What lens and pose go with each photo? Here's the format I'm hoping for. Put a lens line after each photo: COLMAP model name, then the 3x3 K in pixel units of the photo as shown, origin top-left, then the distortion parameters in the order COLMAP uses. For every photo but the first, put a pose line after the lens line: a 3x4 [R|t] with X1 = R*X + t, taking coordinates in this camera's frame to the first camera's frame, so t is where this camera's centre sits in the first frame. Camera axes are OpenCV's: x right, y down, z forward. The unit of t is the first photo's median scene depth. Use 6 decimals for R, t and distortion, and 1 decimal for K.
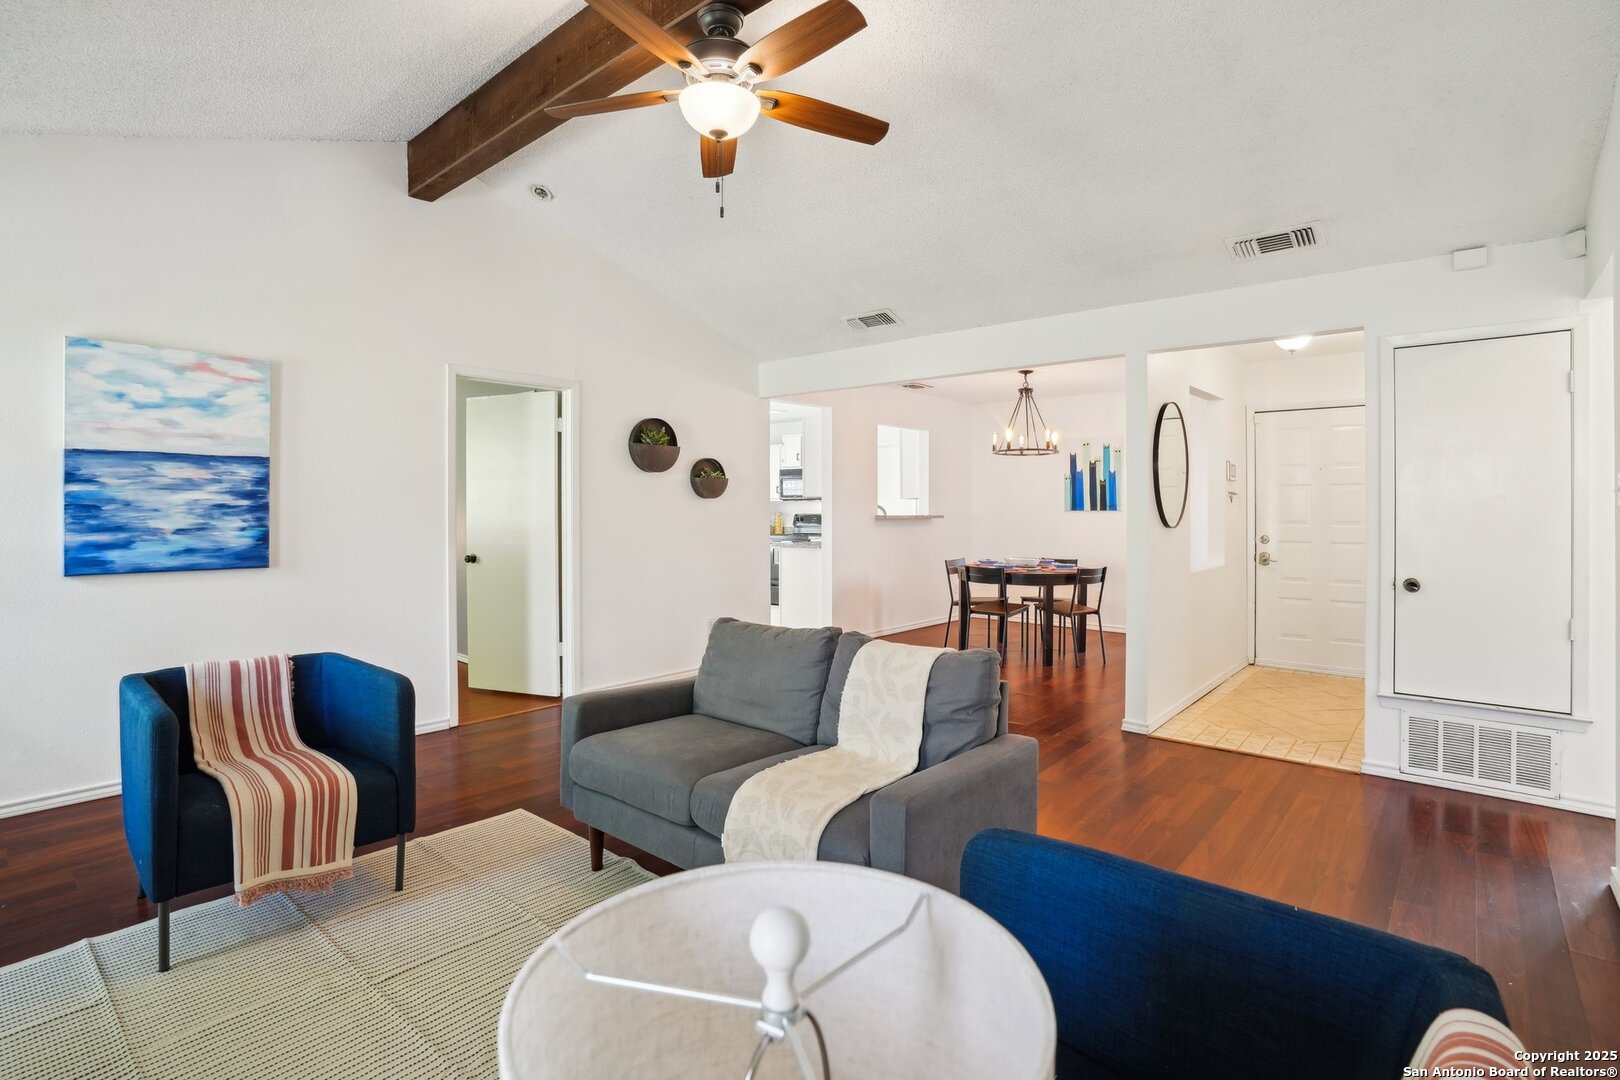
lens RADIAL K [[780.9, 0, 804.5], [0, 780.9, 517.5], [0, 0, 1]] dist [-0.070414, 0.024575]
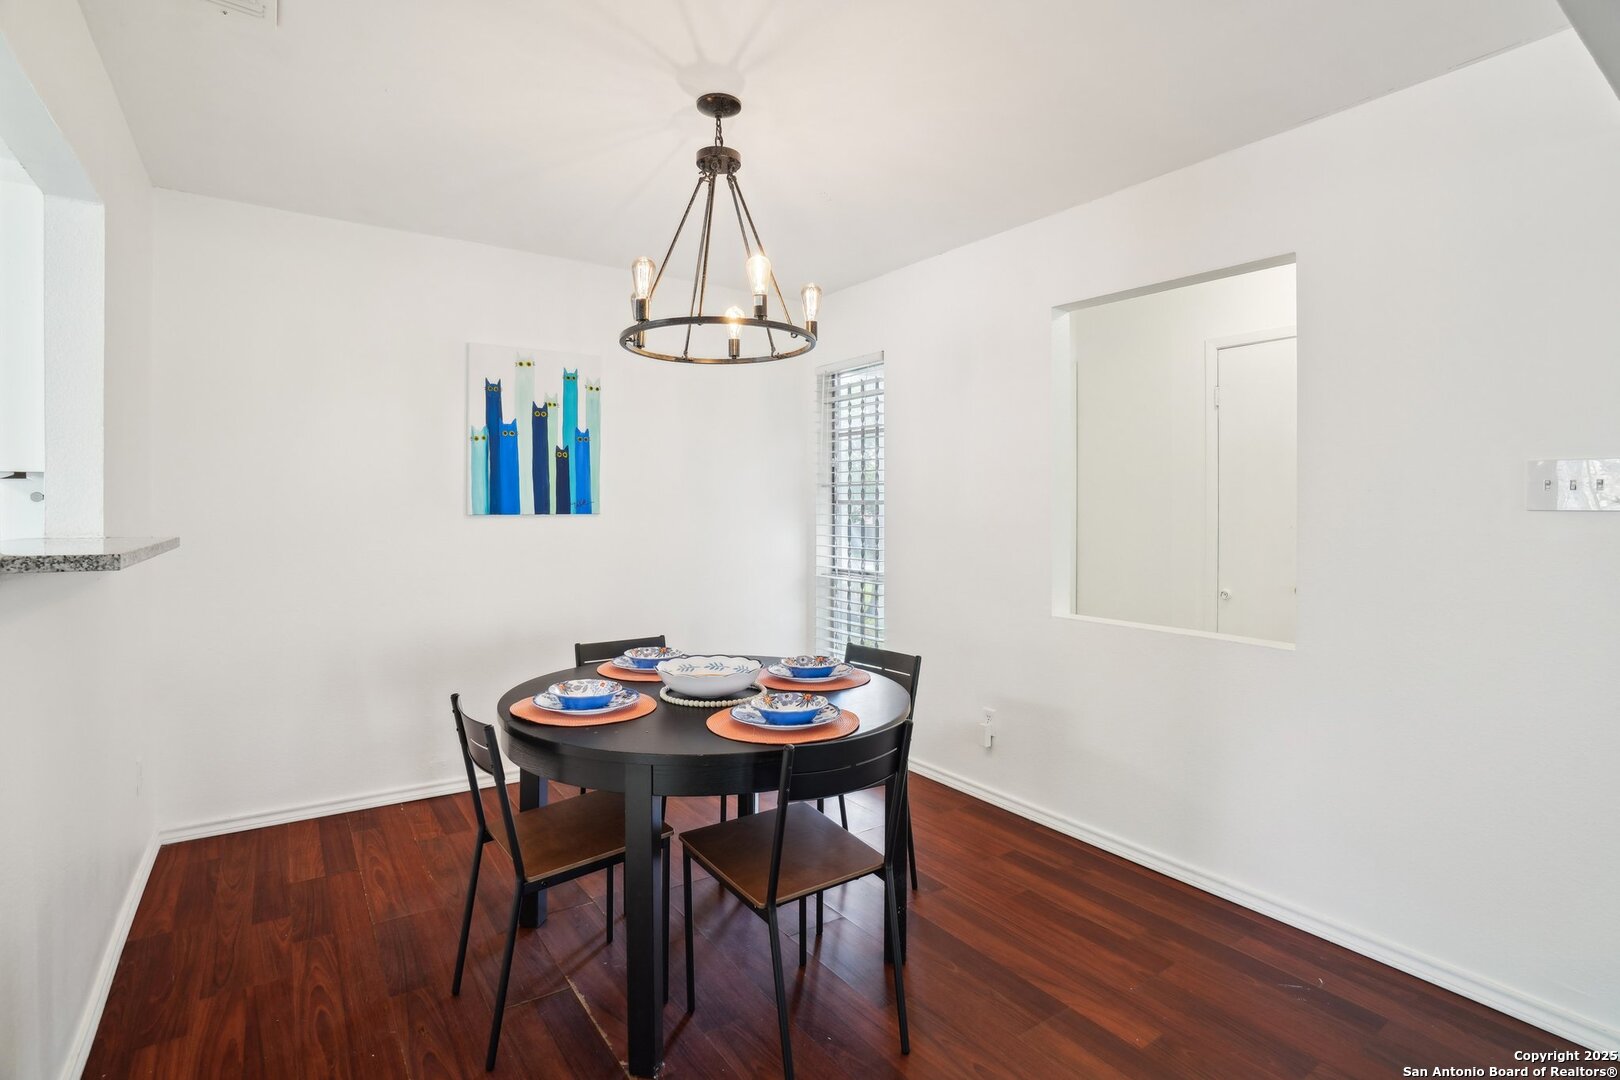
lens RADIAL K [[798.3, 0, 805.6], [0, 798.3, 561.6], [0, 0, 1]] dist [-0.040419, 0.001428]
pose [[0.246478, -0.059644, 0.967311, -0.037689], [0.004285, 0.998162, 0.060454, -0.009112], [-0.969139, -0.010755, 0.246280, 0.748927]]
